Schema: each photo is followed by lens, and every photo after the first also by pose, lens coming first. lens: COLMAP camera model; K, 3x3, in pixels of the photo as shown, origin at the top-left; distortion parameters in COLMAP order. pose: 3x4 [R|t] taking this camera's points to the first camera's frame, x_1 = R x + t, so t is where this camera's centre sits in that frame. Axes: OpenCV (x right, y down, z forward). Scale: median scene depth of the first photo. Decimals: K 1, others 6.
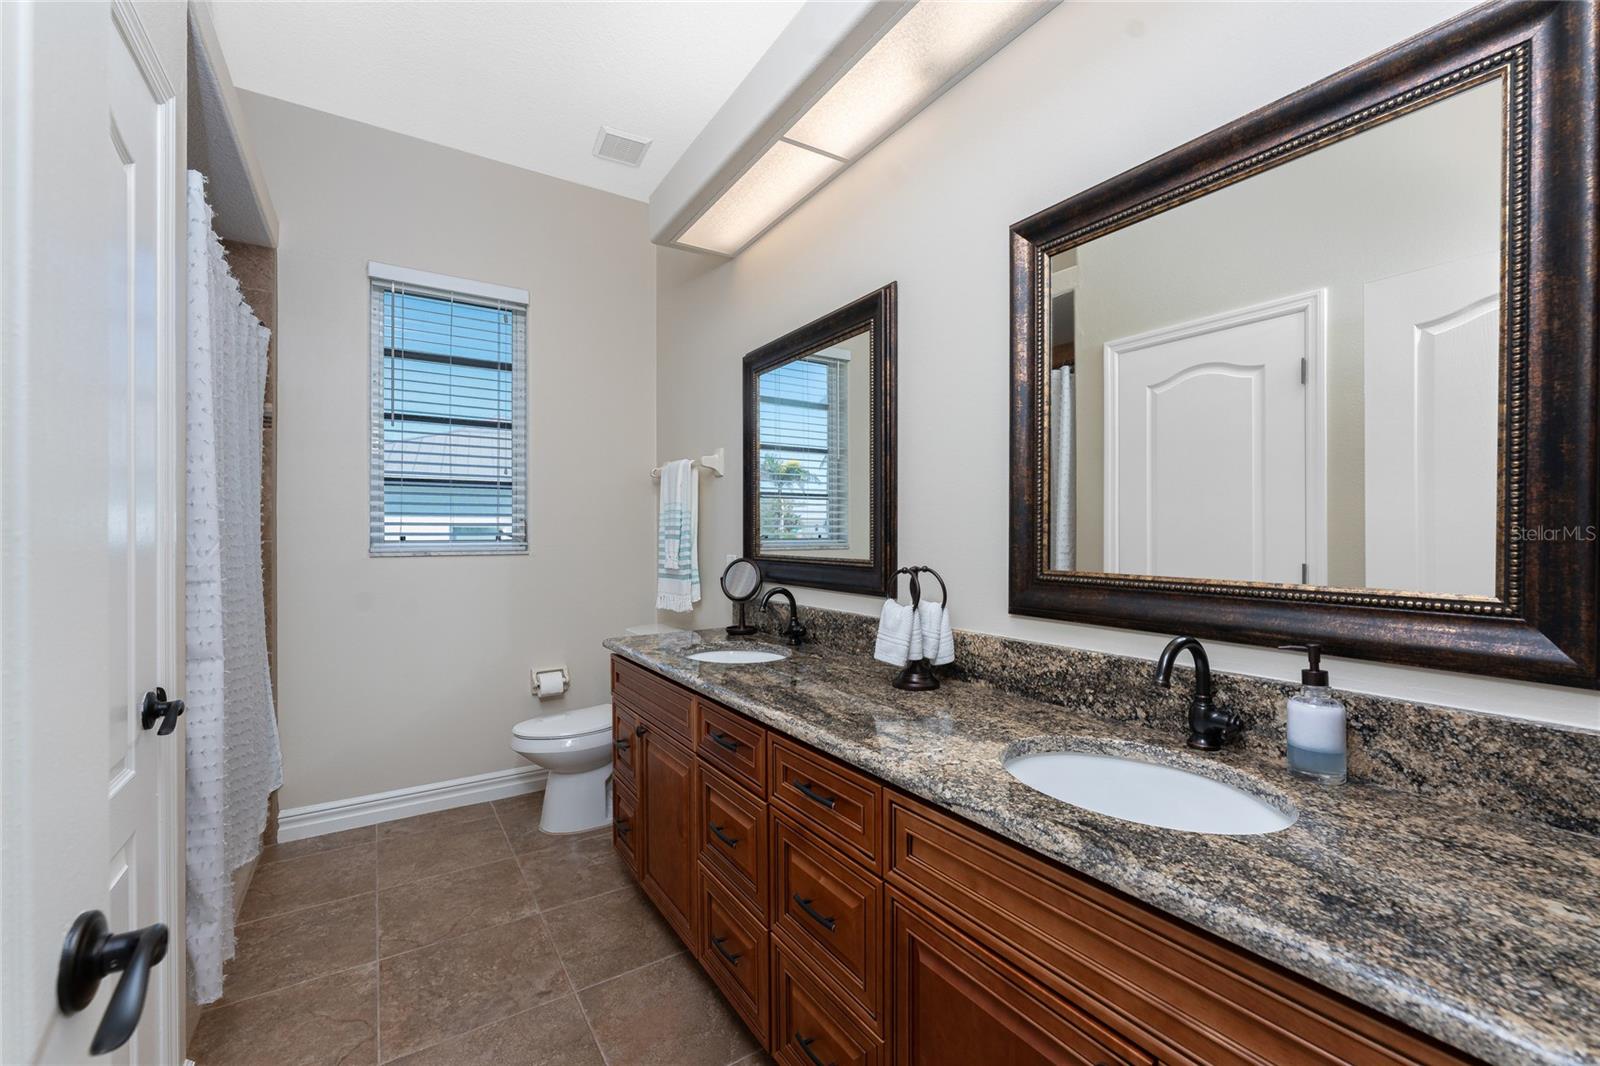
lens RADIAL K [[669.9, 0, 786.5], [0, 669.9, 538.6], [0, 0, 1]] dist [-0.000792, -0.000118]
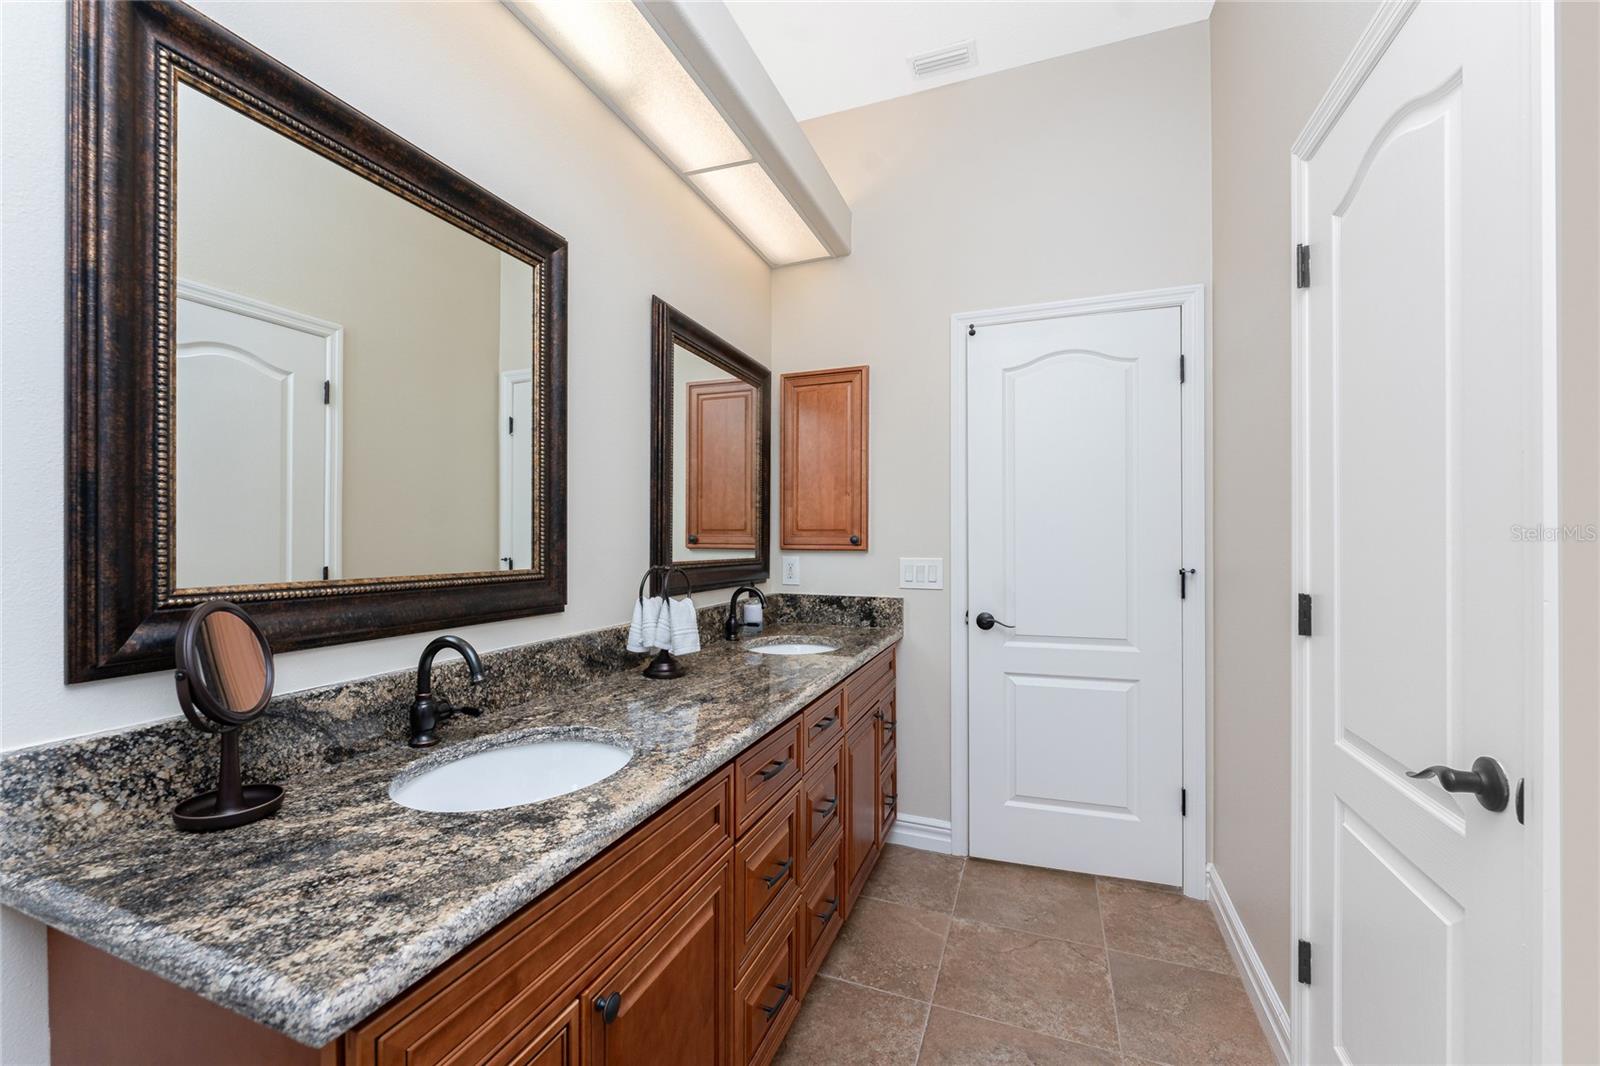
lens RADIAL K [[669.9, 0, 786.5], [0, 669.9, 538.6], [0, 0, 1]] dist [-0.000792, -0.000118]
pose [[-0.603565, 0.004513, 0.797301, -0.243520], [0.009594, 0.999953, 0.001603, -0.000492], [-0.797256, 0.008617, -0.603580, 0.457547]]
